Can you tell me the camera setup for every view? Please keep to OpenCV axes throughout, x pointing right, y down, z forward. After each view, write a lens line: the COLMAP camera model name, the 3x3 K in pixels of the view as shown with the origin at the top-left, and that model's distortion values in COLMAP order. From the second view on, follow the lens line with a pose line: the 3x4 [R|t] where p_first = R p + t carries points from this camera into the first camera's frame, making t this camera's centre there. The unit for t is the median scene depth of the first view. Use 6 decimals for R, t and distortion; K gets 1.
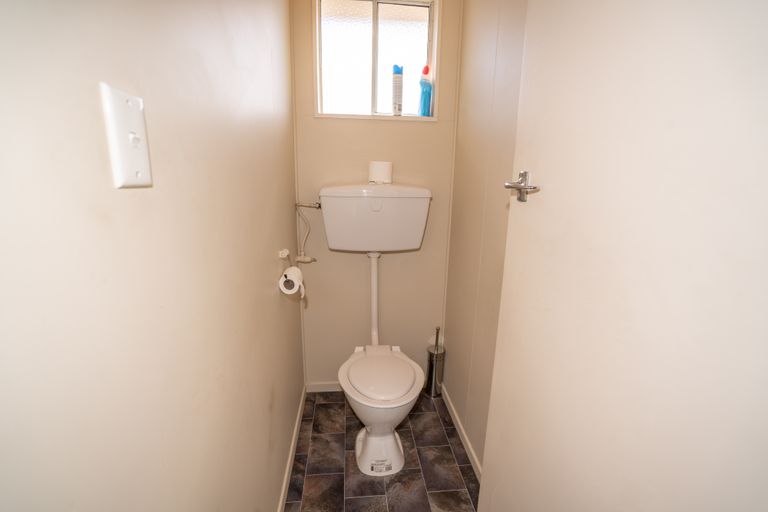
lens RADIAL K [[345.4, 0, 390.3], [0, 345.4, 259.9], [0, 0, 1]] dist [-0.029220, 0.000857]
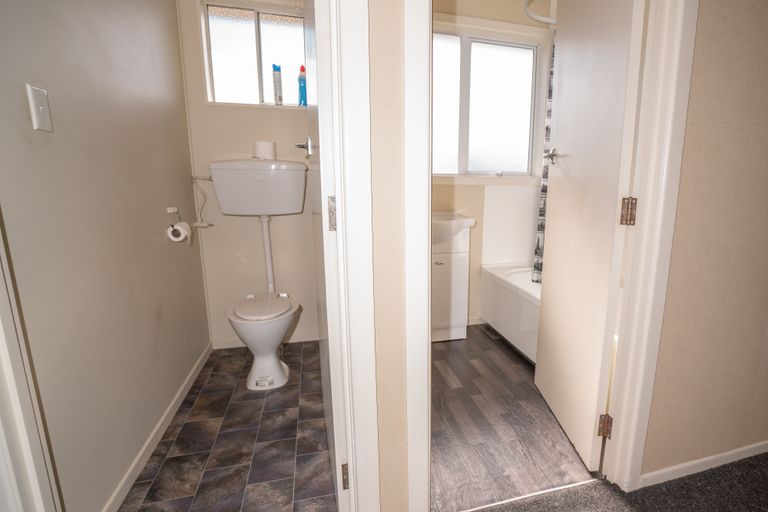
lens RADIAL K [[382.1, 0, 426.3], [0, 382.1, 254.7], [0, 0, 1]] dist [-0.020166, 0.000695]
pose [[0.983673, -0.041311, 0.175161, 0.287460], [0.046914, 0.998507, -0.027967, 0.182185], [-0.173745, 0.035728, 0.984142, -0.417912]]
